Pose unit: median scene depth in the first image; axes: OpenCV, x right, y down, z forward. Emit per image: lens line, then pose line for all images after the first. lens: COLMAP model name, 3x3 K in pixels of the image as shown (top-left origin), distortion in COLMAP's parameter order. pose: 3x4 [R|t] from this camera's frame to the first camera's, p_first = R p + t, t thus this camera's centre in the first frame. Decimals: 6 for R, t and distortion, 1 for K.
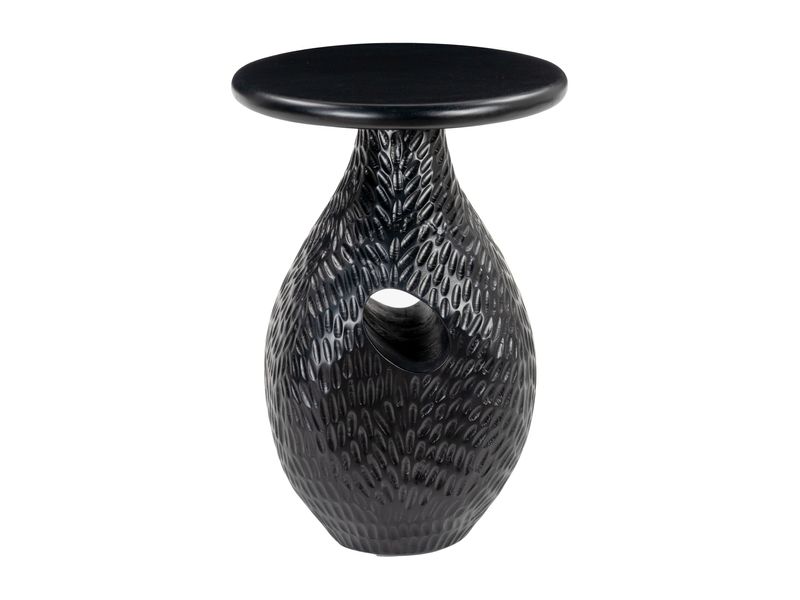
lens RADIAL K [[1615.1, 0, 398.3], [0, 1615.1, 297.3], [0, 0, 1]] dist [0.049227, 0.000000]
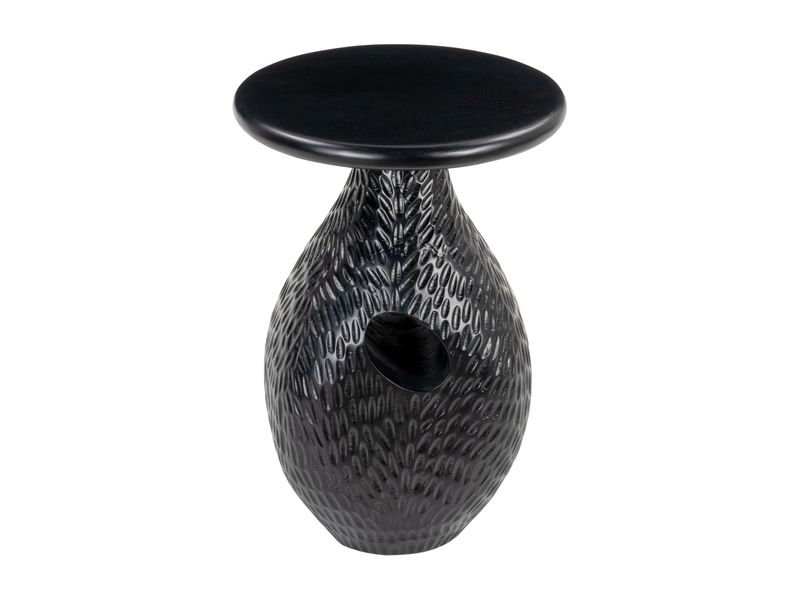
lens RADIAL K [[1615.1, 0, 400.4], [0, 1615.1, 299.2], [0, 0, 1]] dist [0.049227, 0.000000]
pose [[0.999755, -0.001556, 0.022070, -0.021307], [-0.000348, 0.996293, 0.086021, -0.097991], [-0.022122, -0.086008, 0.996049, -0.012774]]
